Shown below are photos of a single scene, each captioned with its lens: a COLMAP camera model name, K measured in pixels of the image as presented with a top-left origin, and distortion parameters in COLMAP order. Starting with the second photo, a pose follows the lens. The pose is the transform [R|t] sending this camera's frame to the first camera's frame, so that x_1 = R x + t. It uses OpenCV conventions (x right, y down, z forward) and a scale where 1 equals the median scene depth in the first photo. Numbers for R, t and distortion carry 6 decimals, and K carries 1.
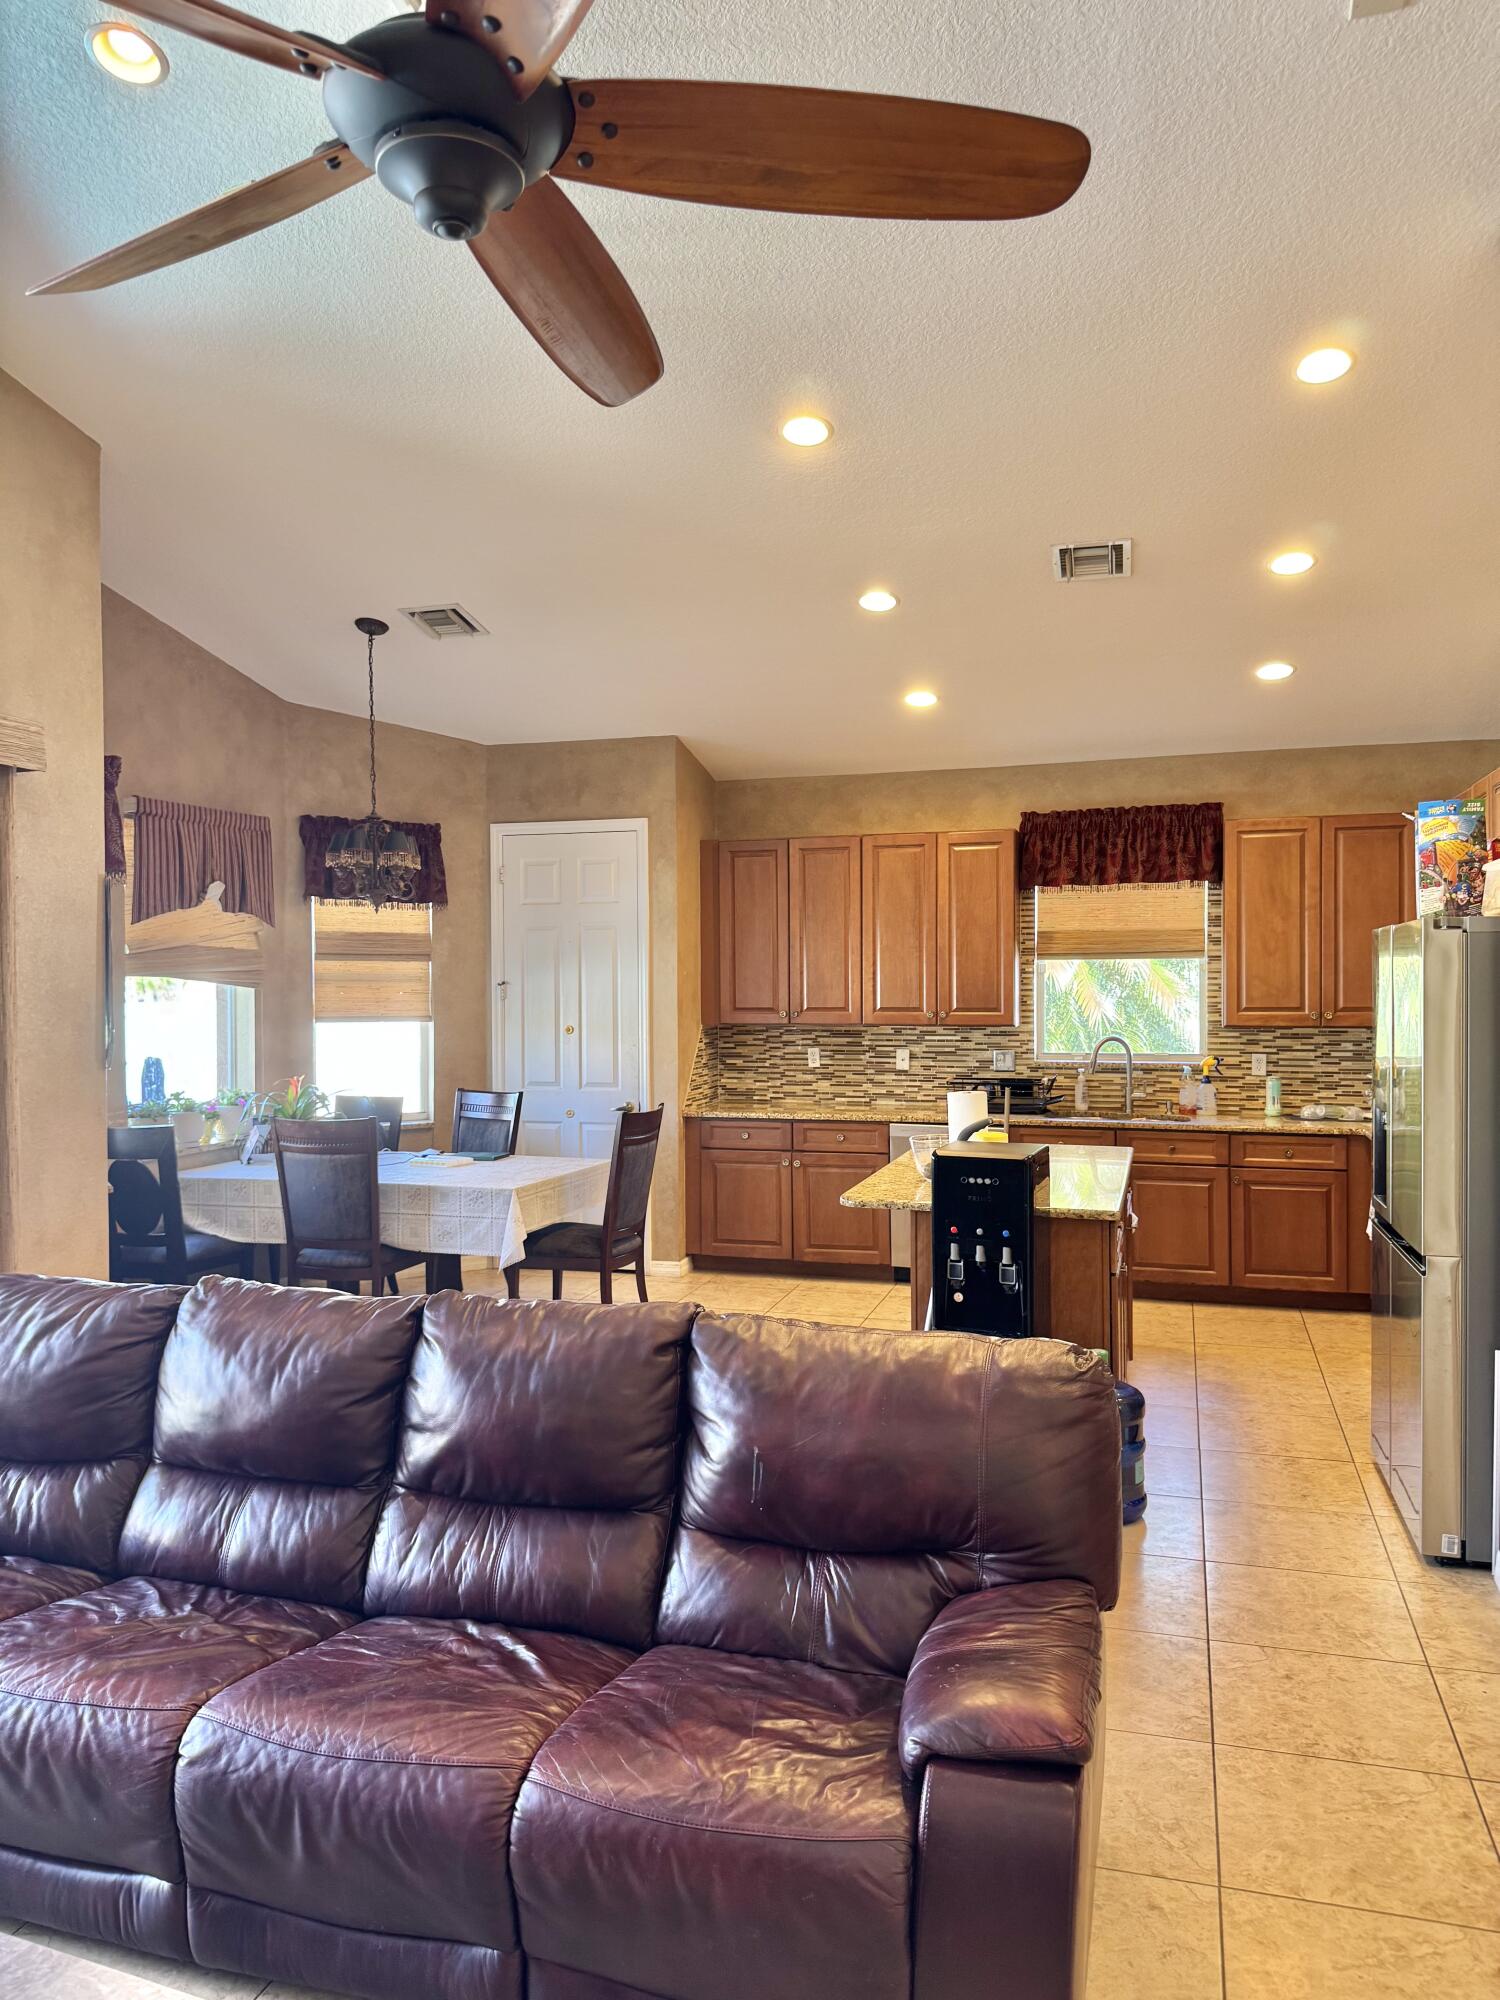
lens RADIAL K [[1404.0, 0, 750.0], [0, 1404.0, 1000.0], [0, 0, 1]] dist [0.169713, -0.378436]
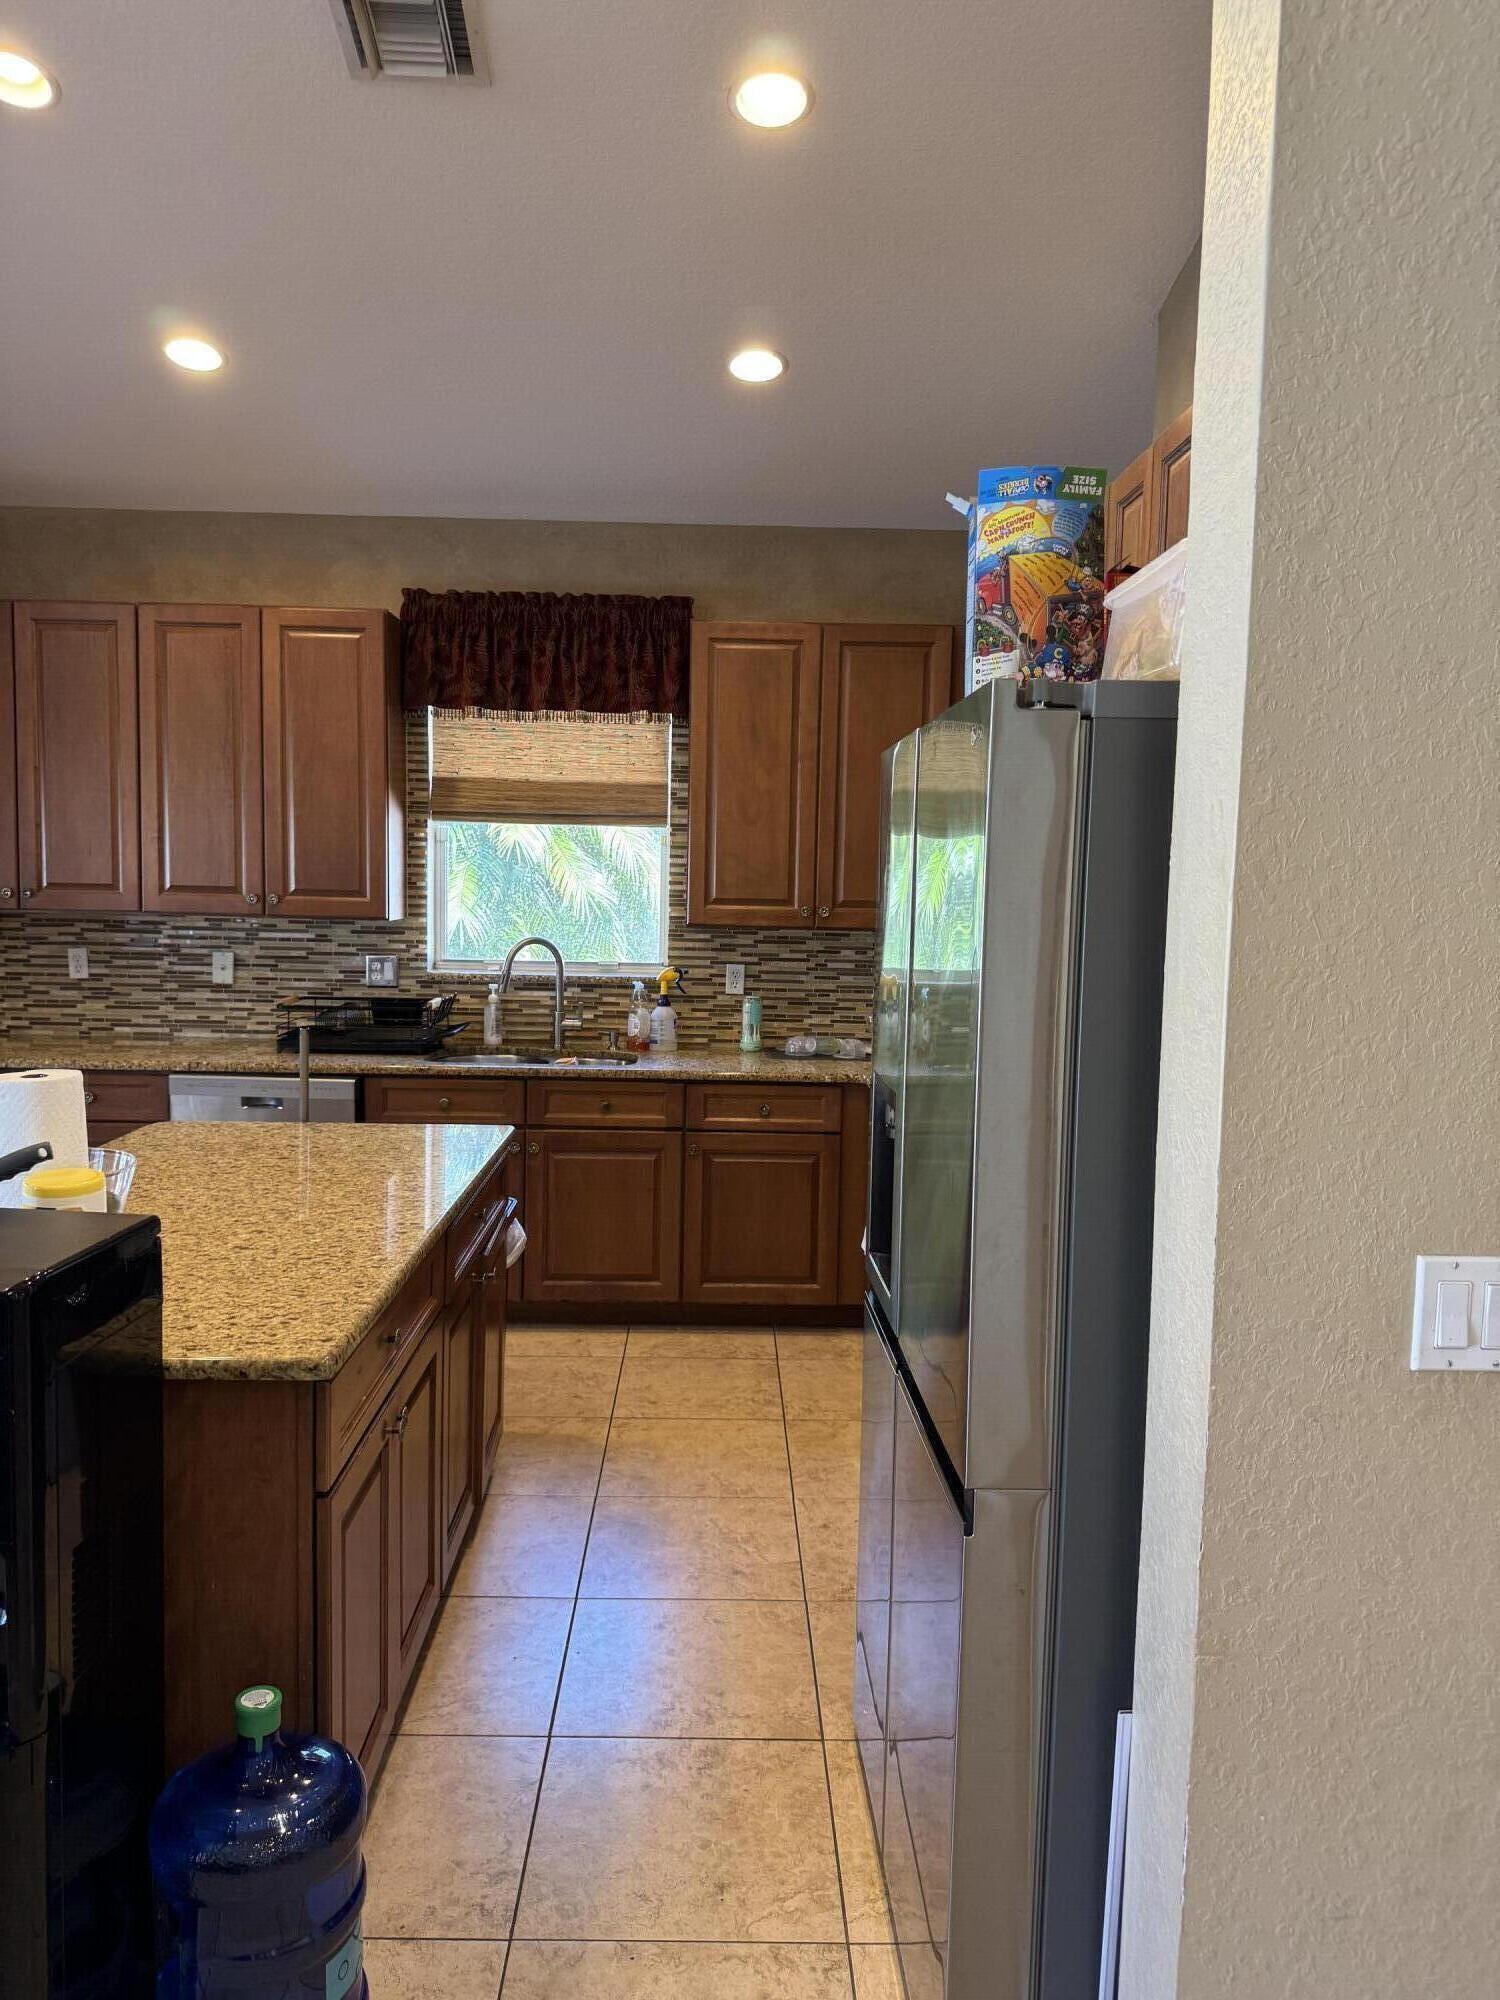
lens RADIAL K [[1404.0, 0, 750.0], [0, 1404.0, 1000.0], [0, 0, 1]] dist [0.169713, -0.378436]
pose [[0.950584, -0.001911, 0.310461, 0.144158], [-0.022758, 0.996862, 0.075819, 0.002078], [-0.309632, -0.079137, 0.947558, 0.326297]]
